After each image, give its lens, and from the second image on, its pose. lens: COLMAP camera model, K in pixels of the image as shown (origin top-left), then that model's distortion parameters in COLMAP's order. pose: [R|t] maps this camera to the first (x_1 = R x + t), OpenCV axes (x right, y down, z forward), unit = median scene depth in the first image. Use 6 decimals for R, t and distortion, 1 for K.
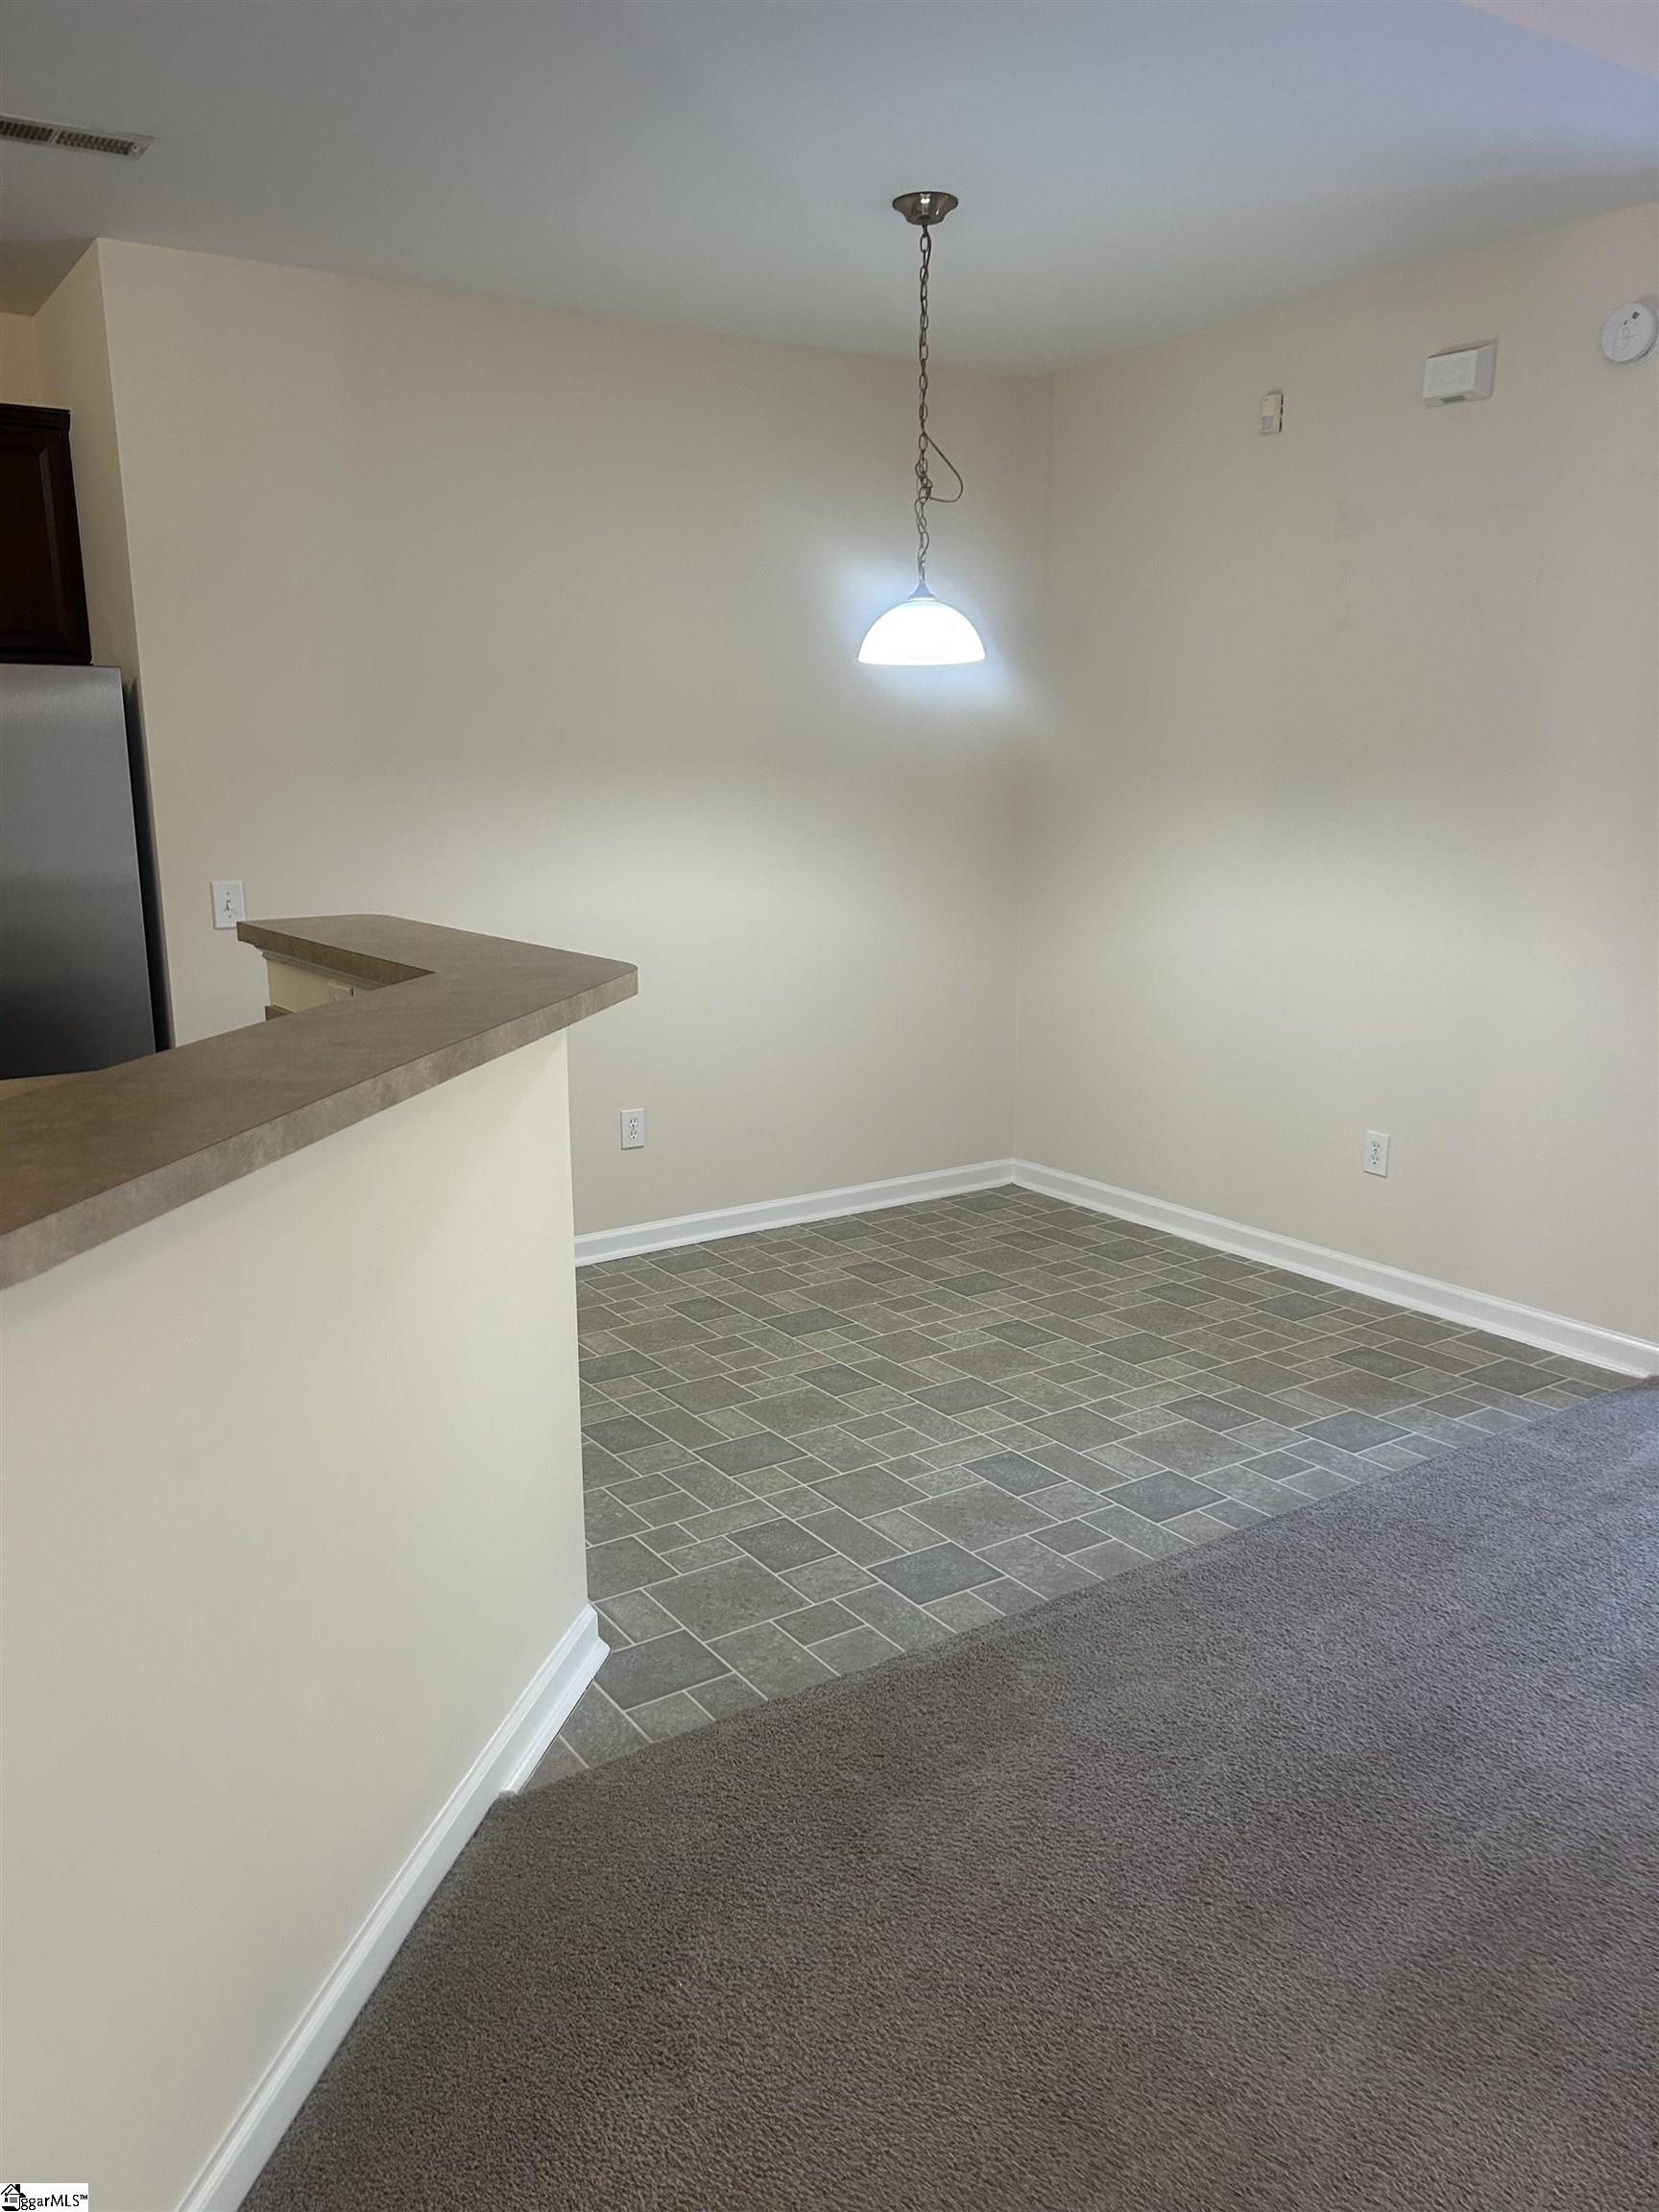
lens RADIAL K [[1662.2, 0, 827.7], [0, 1662.2, 1102.7], [0, 0, 1]] dist [0.055009, -0.060122]
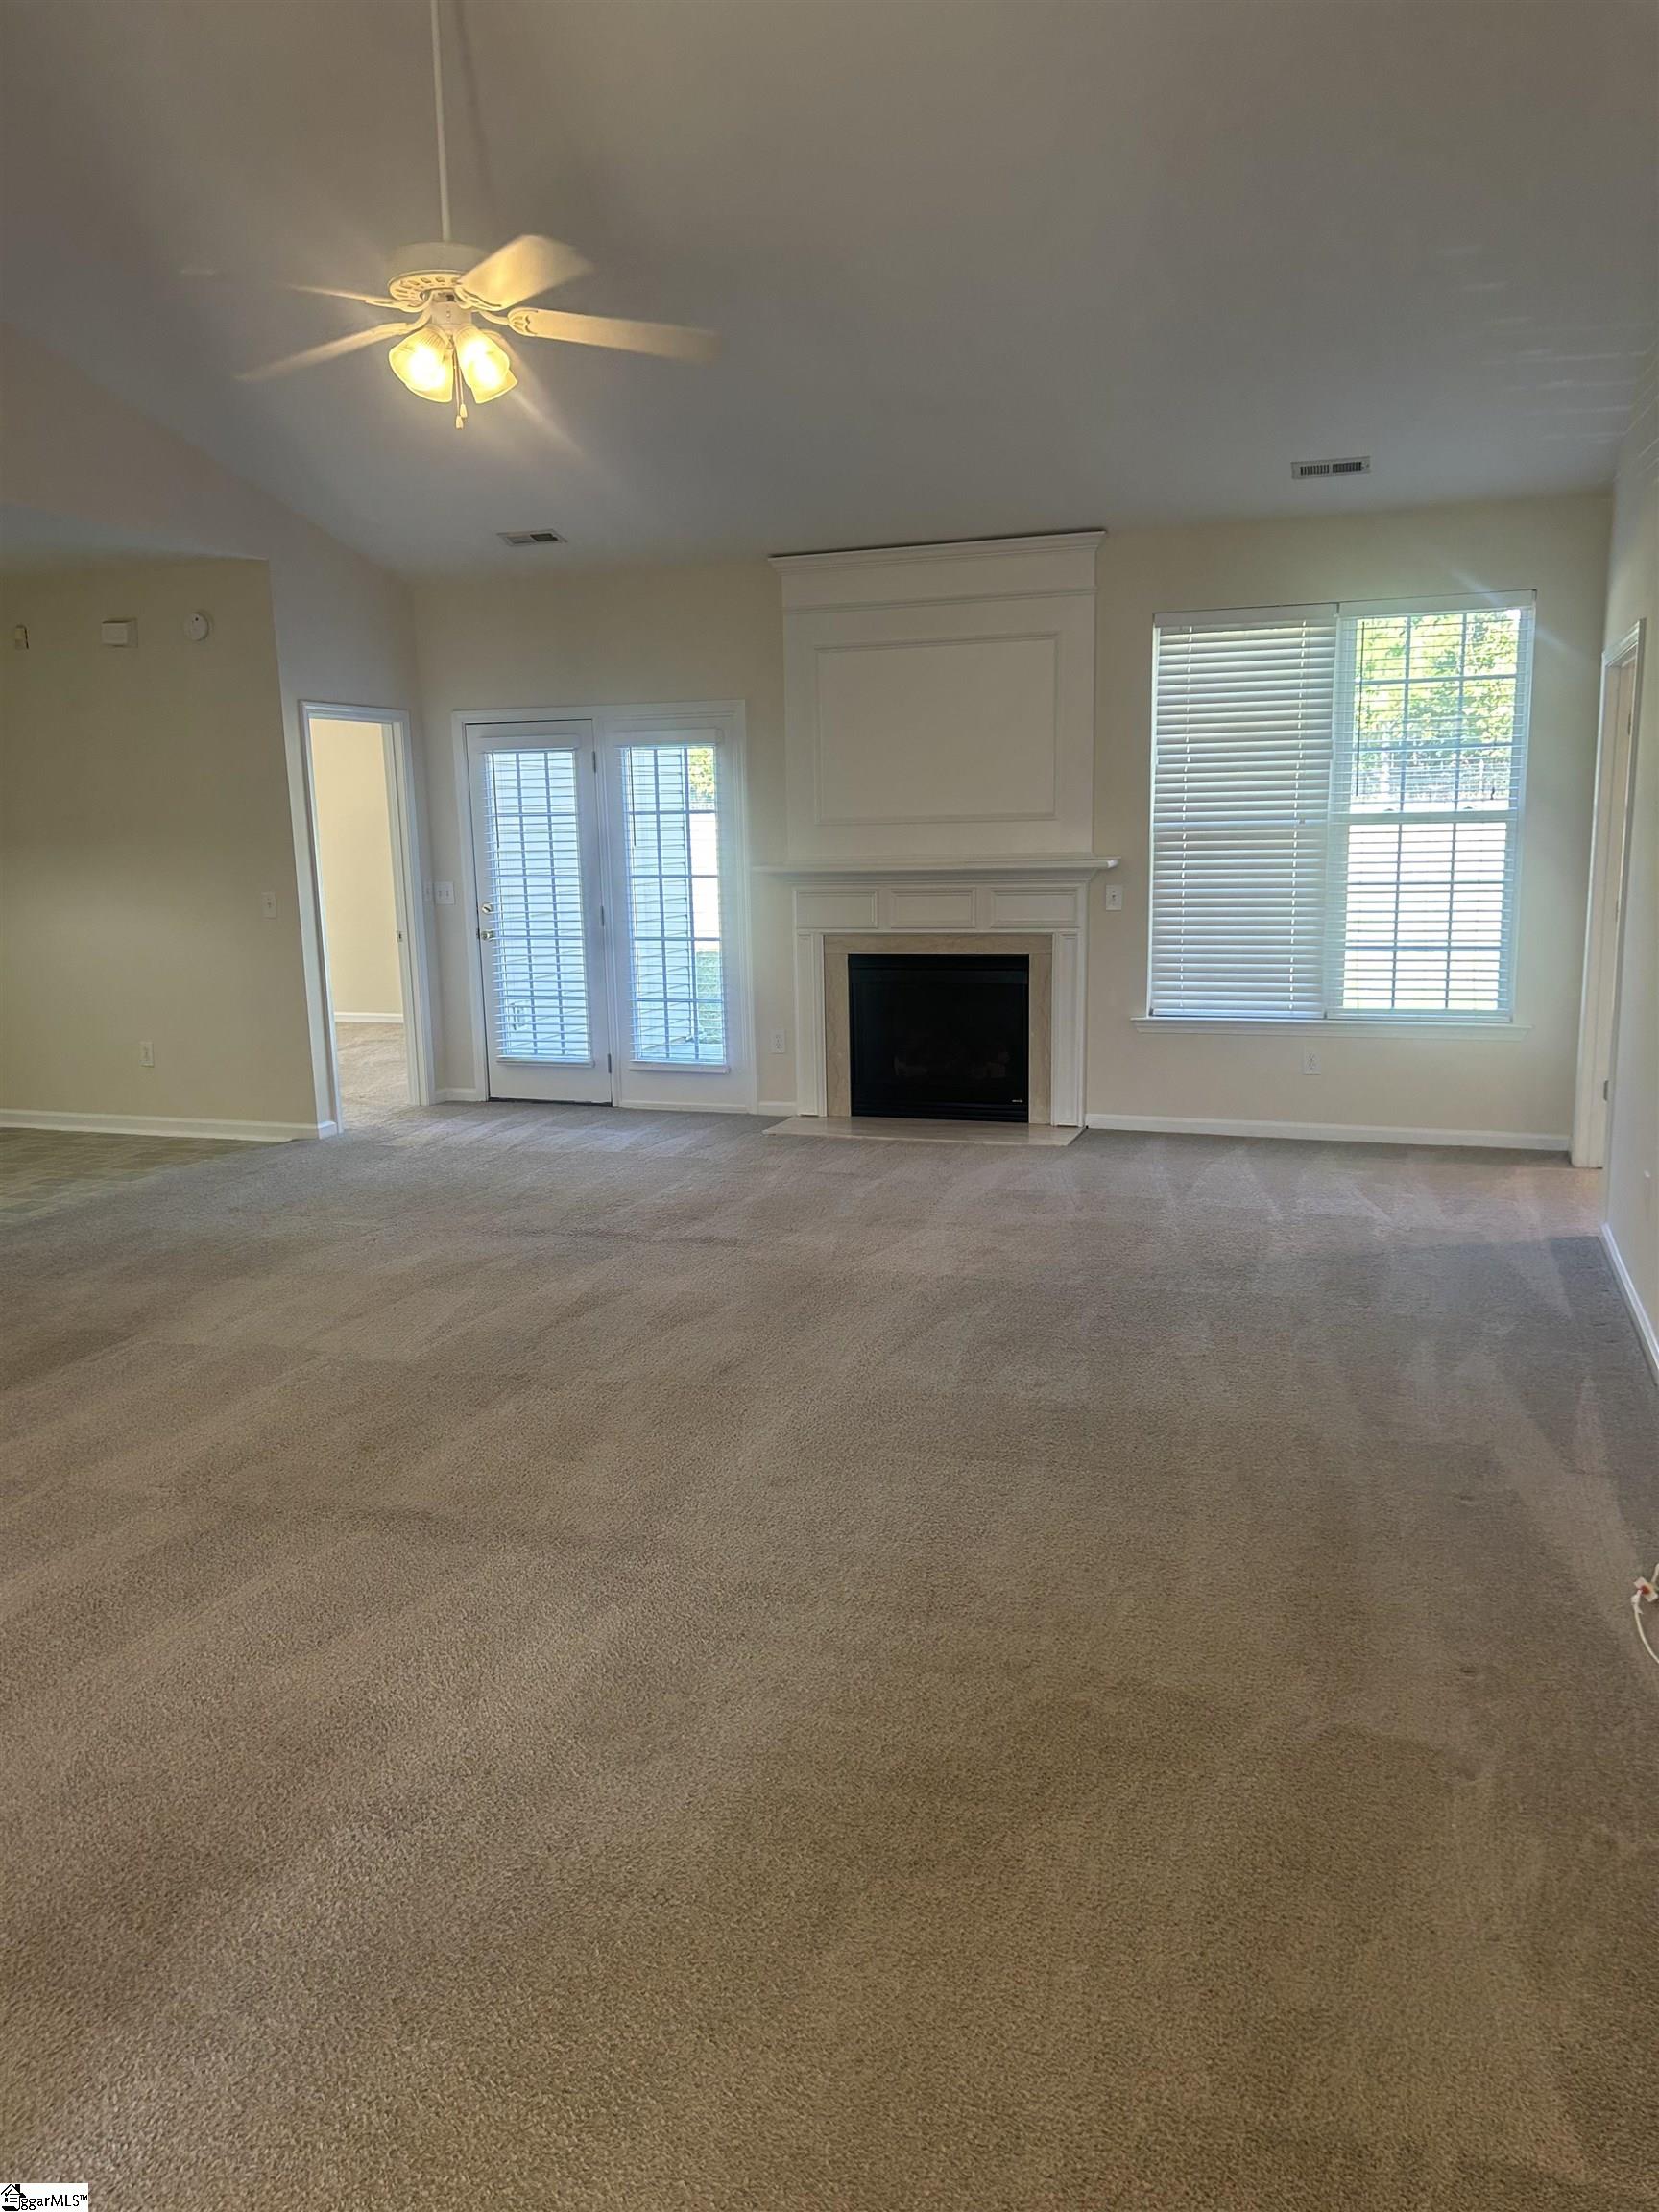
lens RADIAL K [[1662.2, 0, 822.2], [0, 1662.2, 1110.7], [0, 0, 1]] dist [0.055009, -0.060122]
pose [[0.810889, -0.119792, 0.572808, -0.129619], [0.139457, 0.990181, 0.009657, 0.189913], [-0.568340, 0.072051, 0.819633, -0.954492]]
